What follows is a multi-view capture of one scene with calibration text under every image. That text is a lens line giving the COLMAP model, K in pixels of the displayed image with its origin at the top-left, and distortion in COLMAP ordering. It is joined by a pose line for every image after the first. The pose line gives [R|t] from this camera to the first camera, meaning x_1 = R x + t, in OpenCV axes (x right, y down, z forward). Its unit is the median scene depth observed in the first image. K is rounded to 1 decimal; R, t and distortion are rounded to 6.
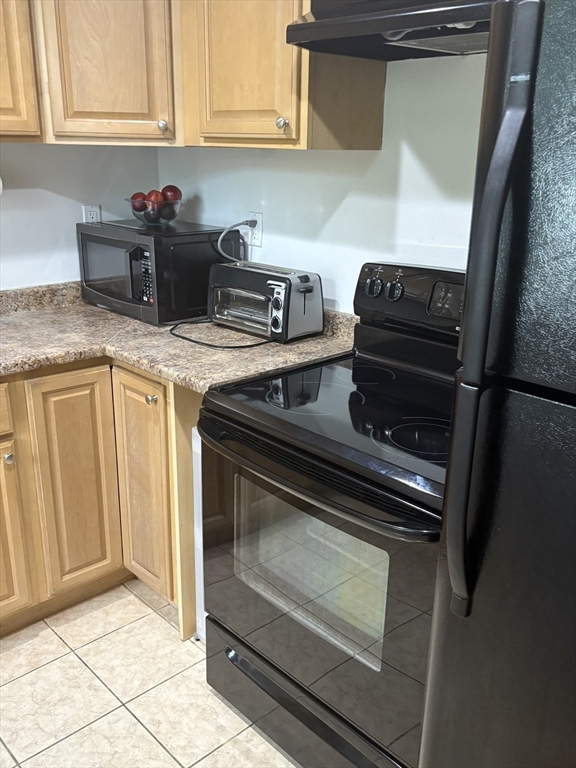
lens RADIAL K [[703.0, 0, 290.8], [0, 703.0, 391.4], [0, 0, 1]] dist [0.005245, 0.000000]
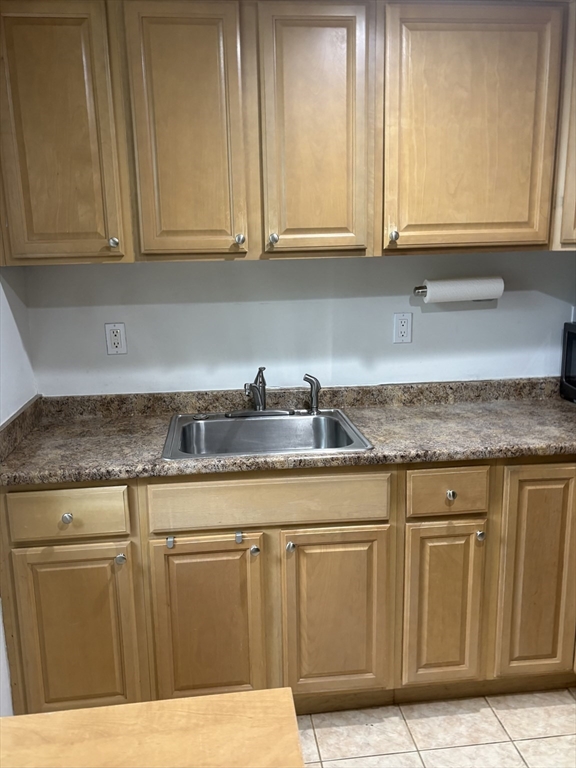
lens RADIAL K [[662.3, 0, 288.7], [0, 662.3, 390.2], [0, 0, 1]] dist [0.034569, -0.026263]
pose [[0.805653, 0.092760, -0.585080, -0.055197], [-0.162947, 0.984266, -0.068330, -0.005716], [0.569536, 0.150387, 0.808092, -0.025162]]
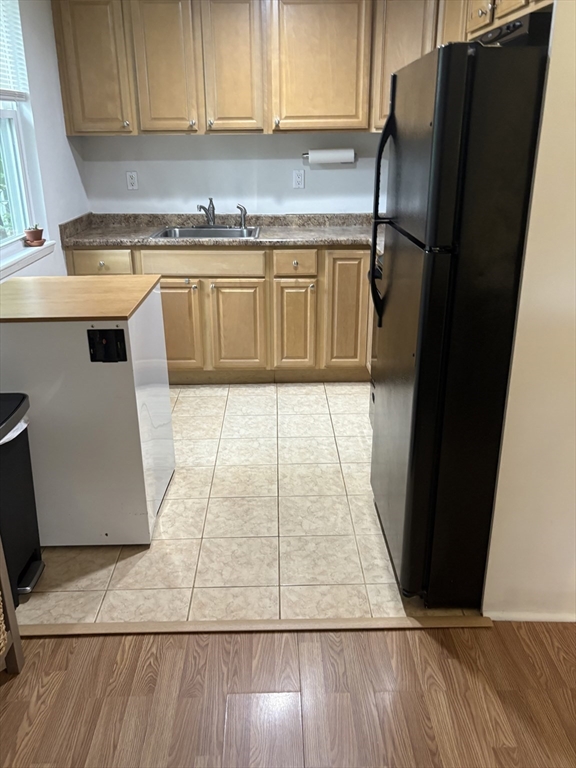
lens RADIAL K [[662.3, 0, 288.5], [0, 662.3, 377.5], [0, 0, 1]] dist [0.034569, -0.026263]
pose [[0.741975, 0.213557, -0.635505, 0.775792], [-0.202822, 0.974993, 0.090837, 0.176187], [0.639012, 0.061495, 0.766735, -0.485047]]
